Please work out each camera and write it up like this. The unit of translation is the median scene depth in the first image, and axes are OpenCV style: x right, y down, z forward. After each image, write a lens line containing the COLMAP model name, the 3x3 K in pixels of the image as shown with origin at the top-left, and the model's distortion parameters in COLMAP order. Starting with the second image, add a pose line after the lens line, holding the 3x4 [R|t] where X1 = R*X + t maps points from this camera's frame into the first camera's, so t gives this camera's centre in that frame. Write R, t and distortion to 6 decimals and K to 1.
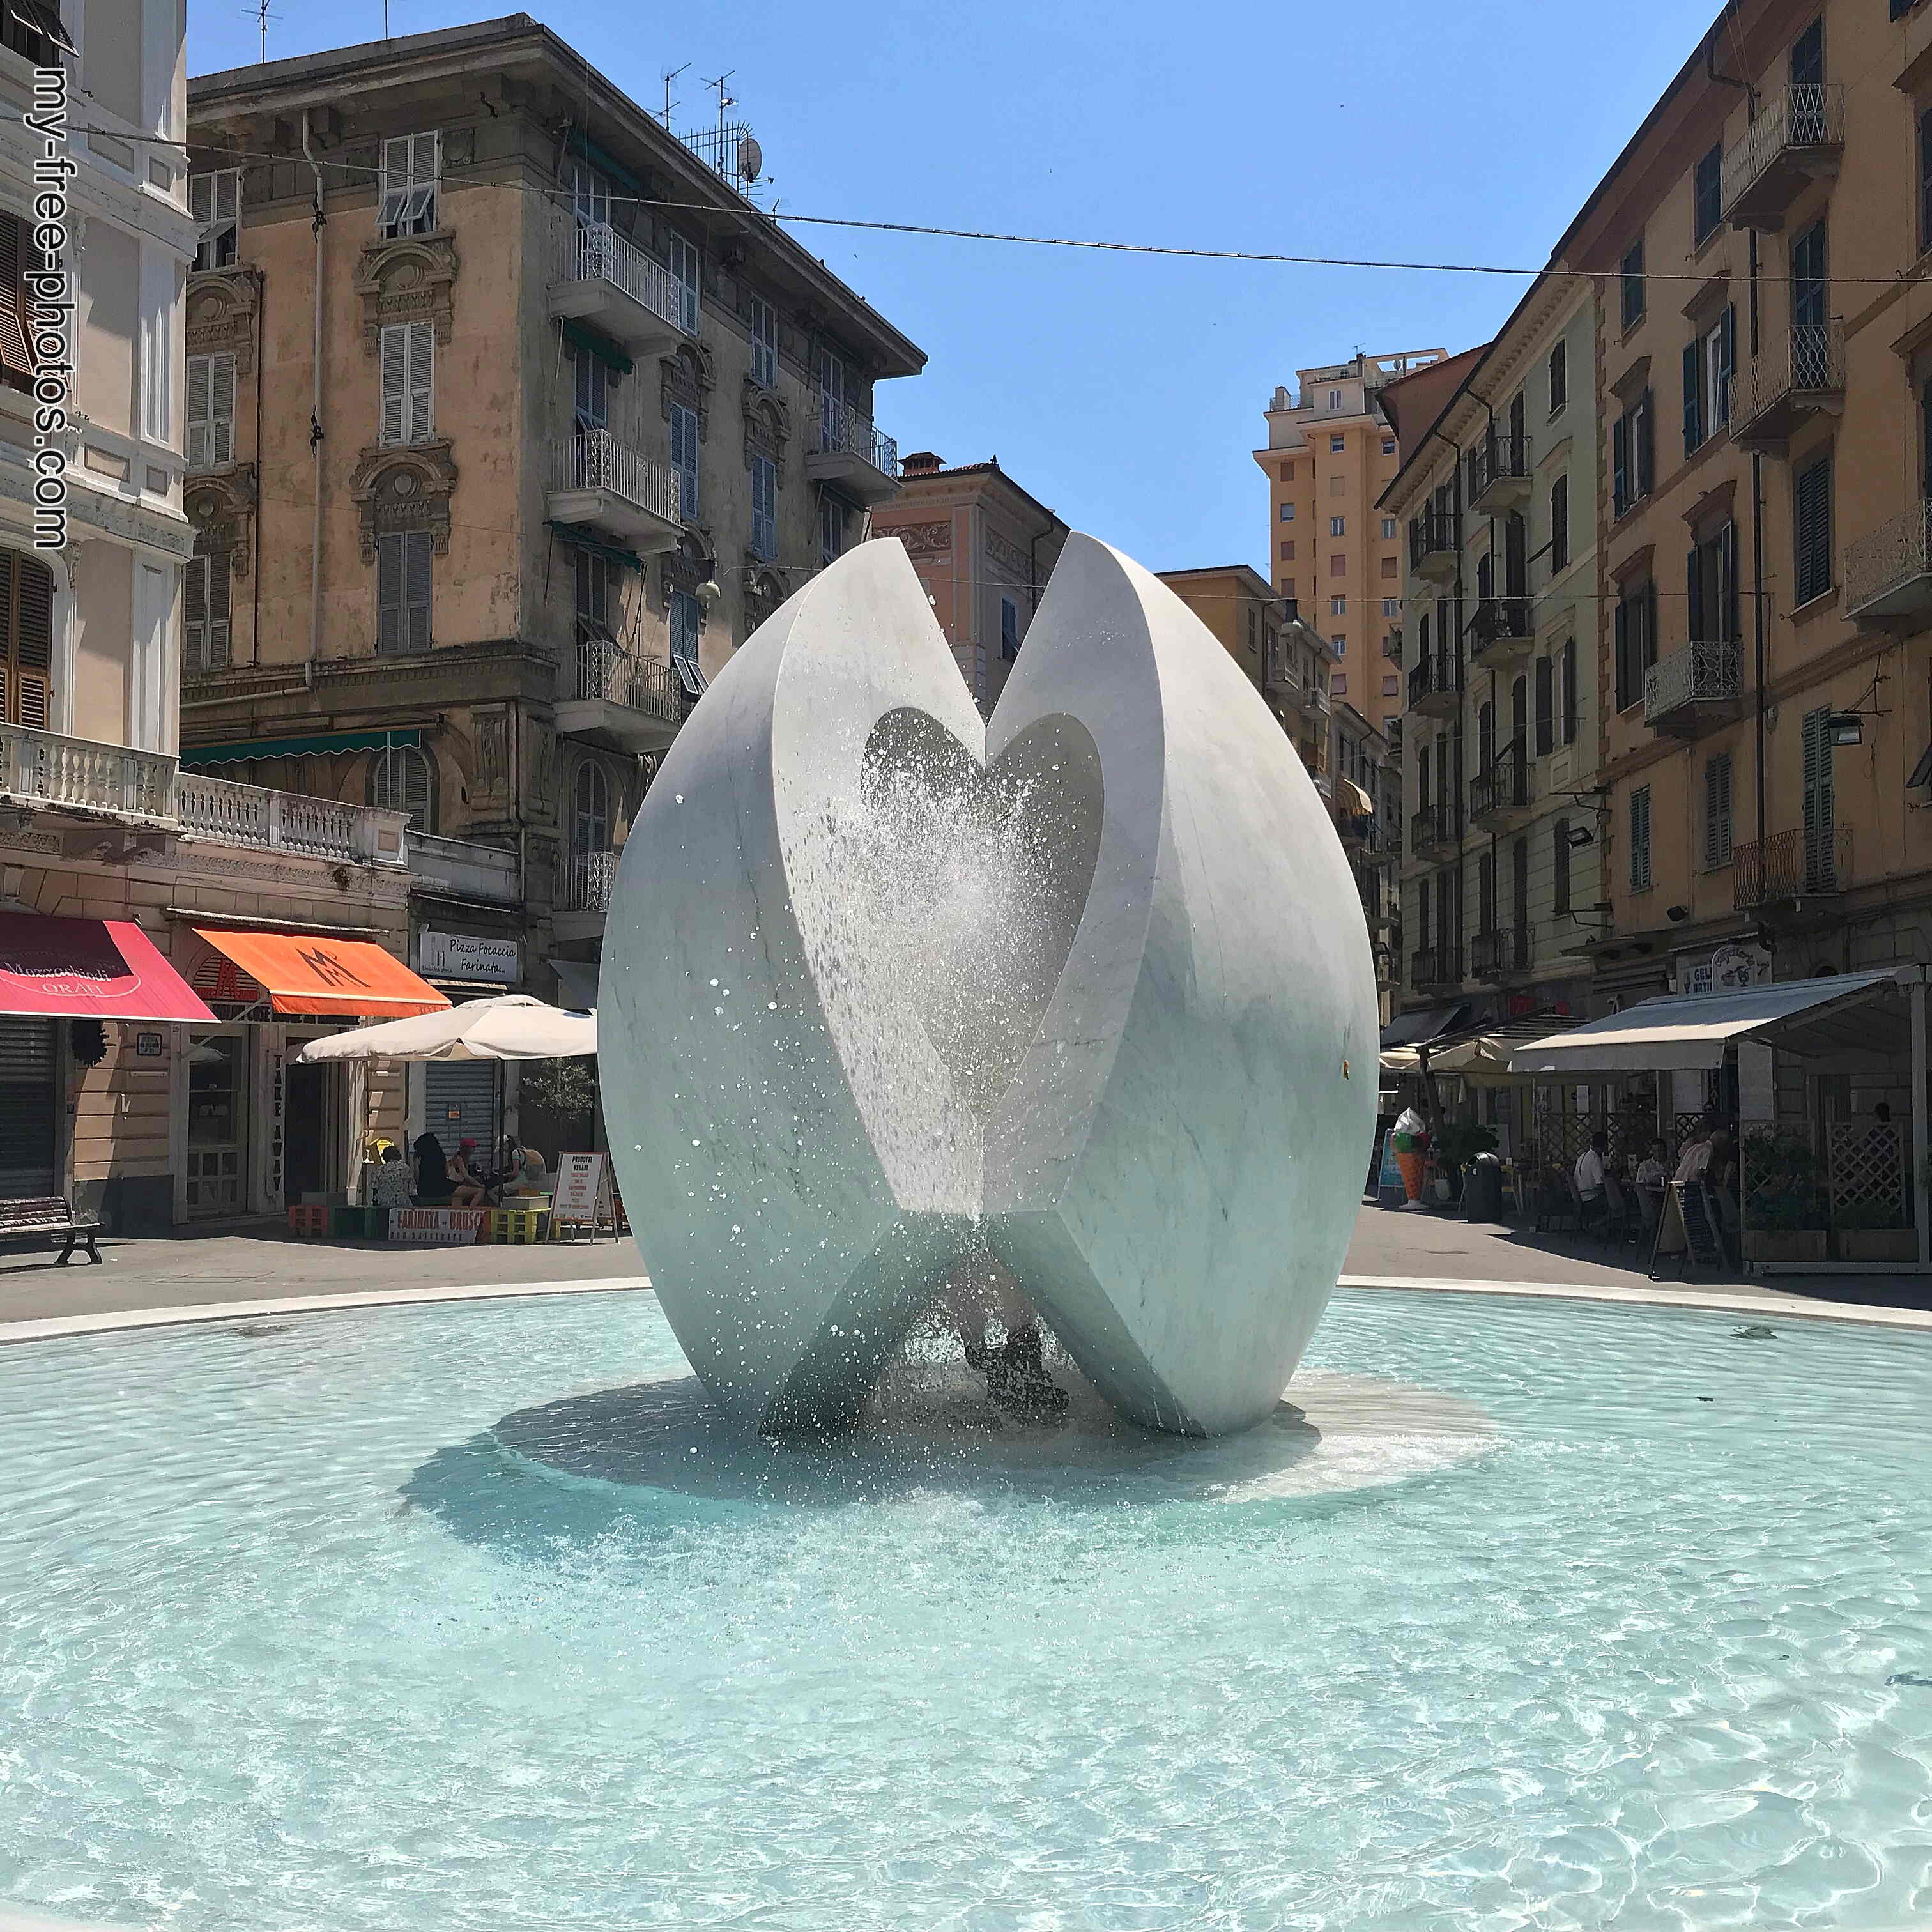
lens RADIAL K [[2168.0, 0, 966.0], [0, 2168.0, 966.0], [0, 0, 1]] dist [0.012504, -0.026453]
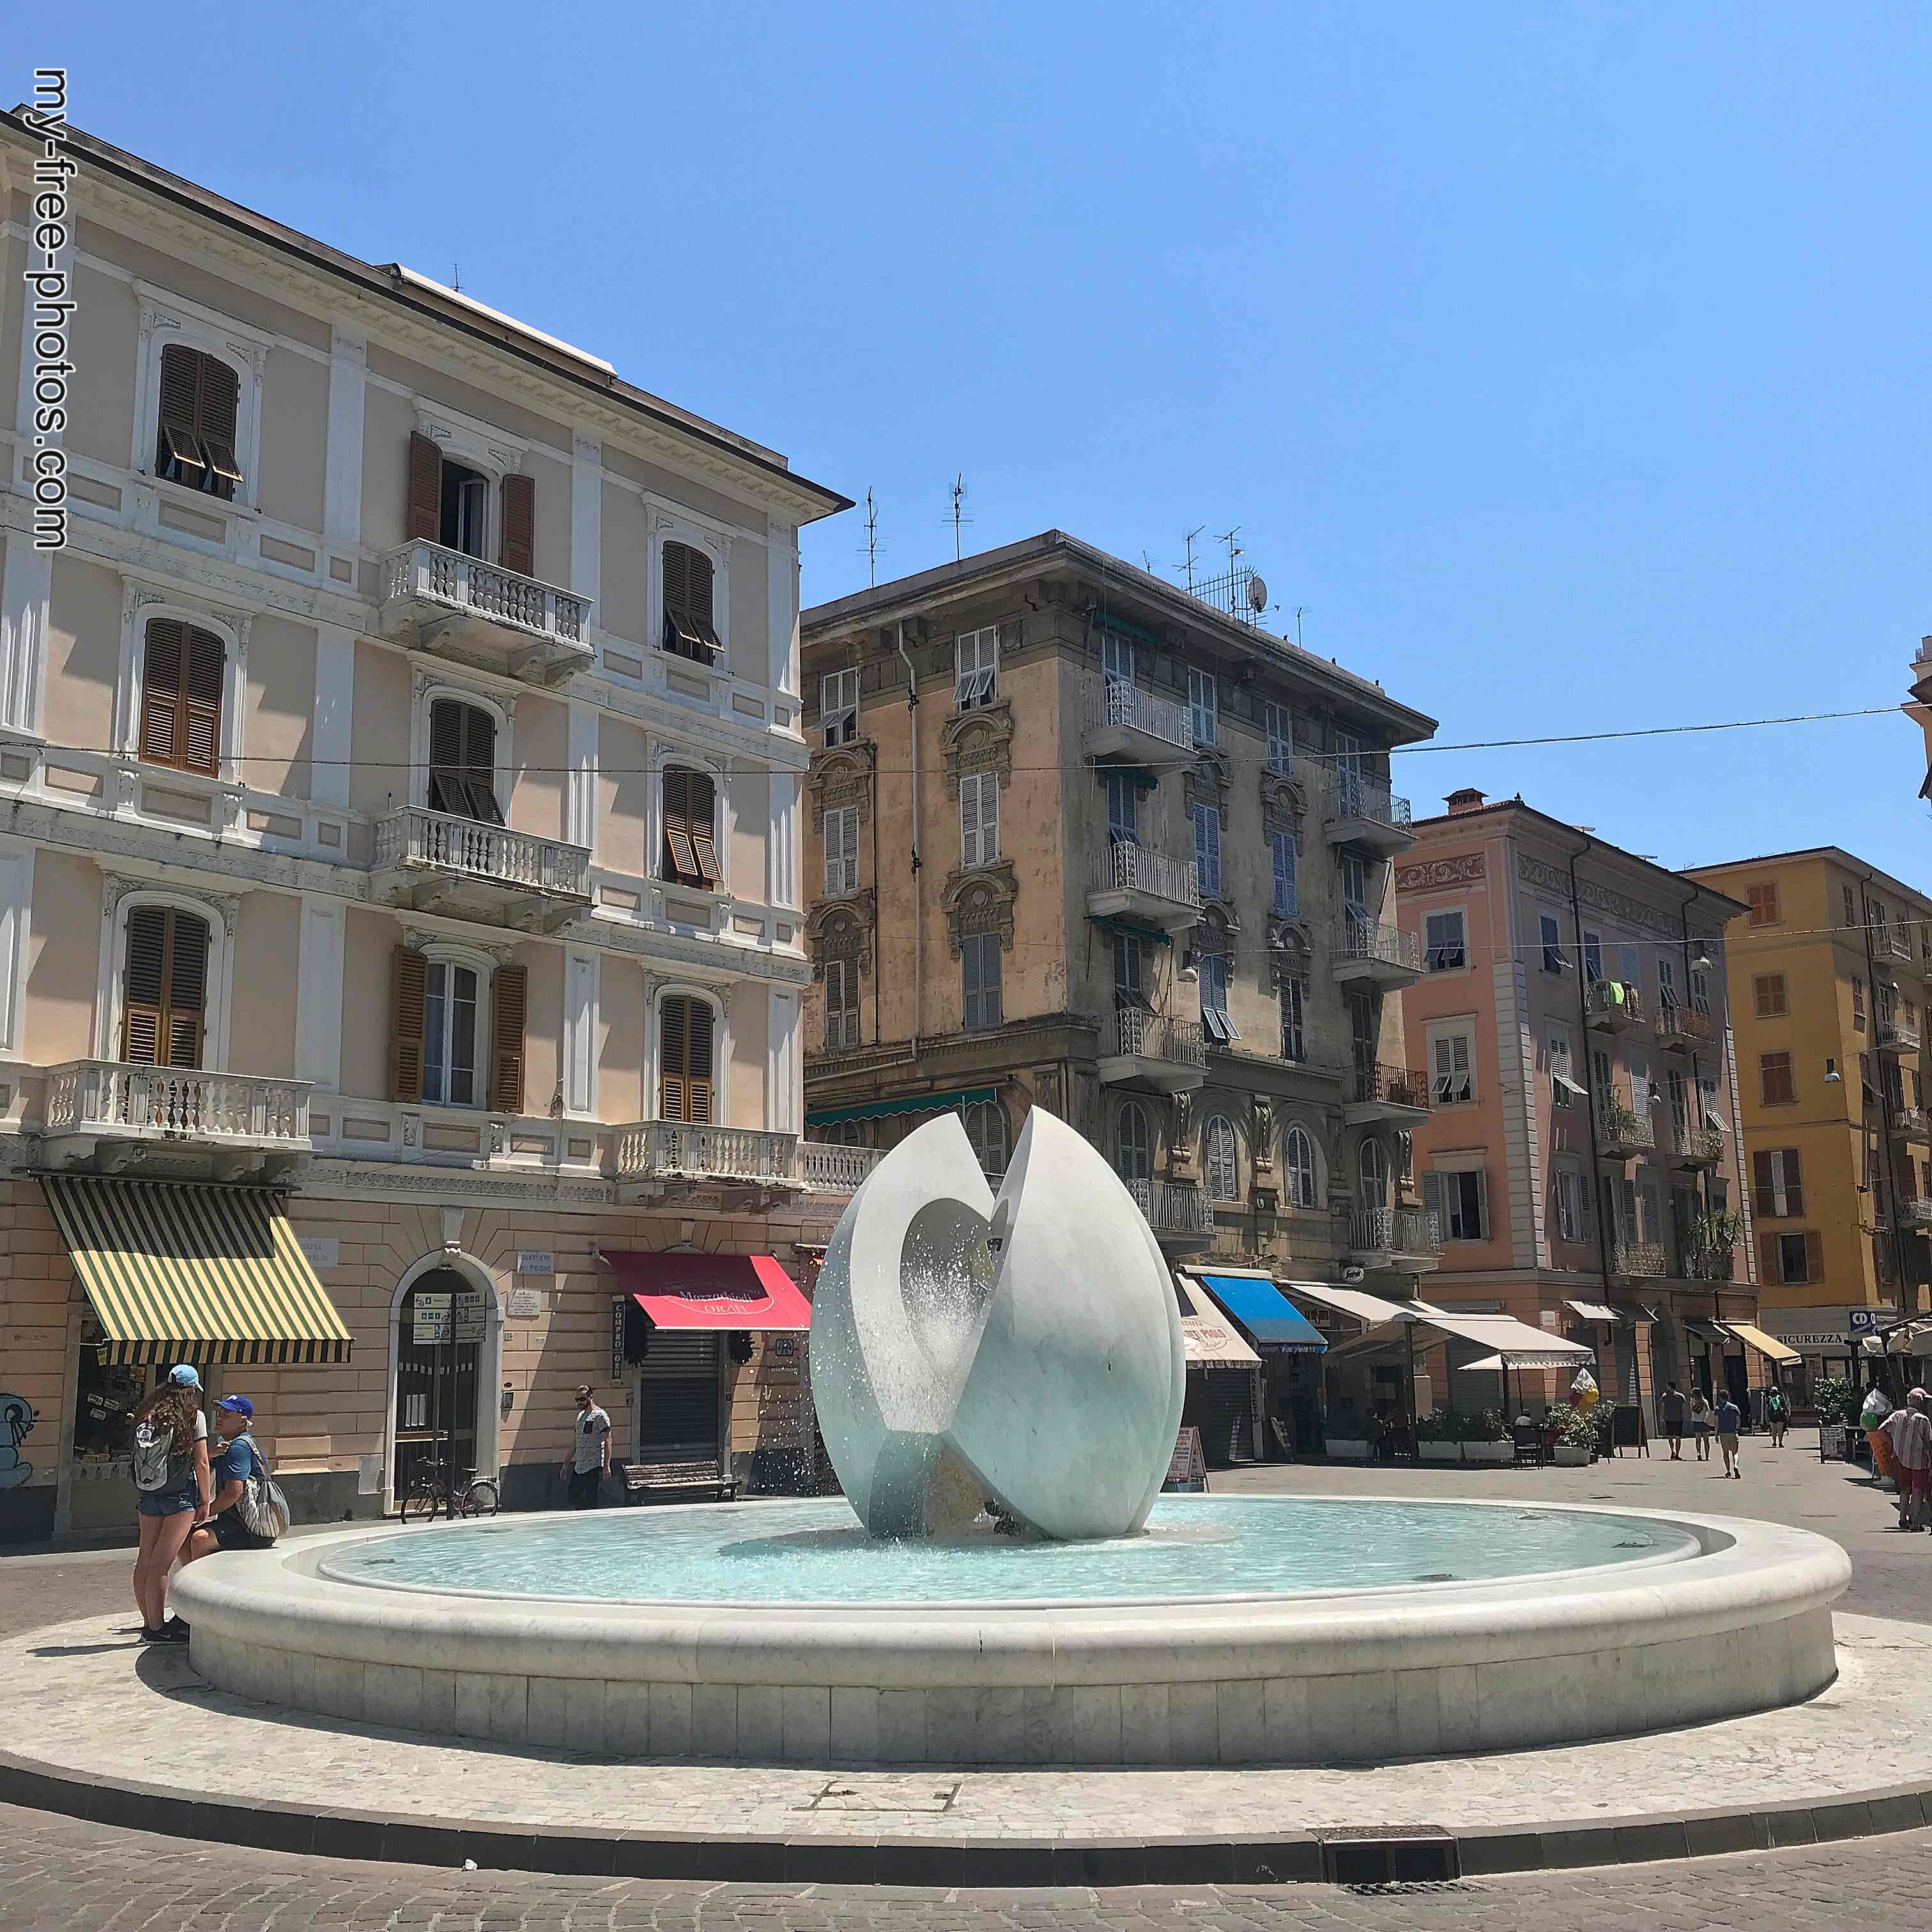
lens RADIAL K [[2114.1, 0, 965.6], [0, 2114.1, 956.6], [0, 0, 1]] dist [0.190268, -0.668911]
pose [[0.948518, -0.077180, -0.307177, 0.115589], [0.034876, 0.989409, -0.140904, -0.010108], [0.314798, 0.122937, 0.941163, -0.179292]]
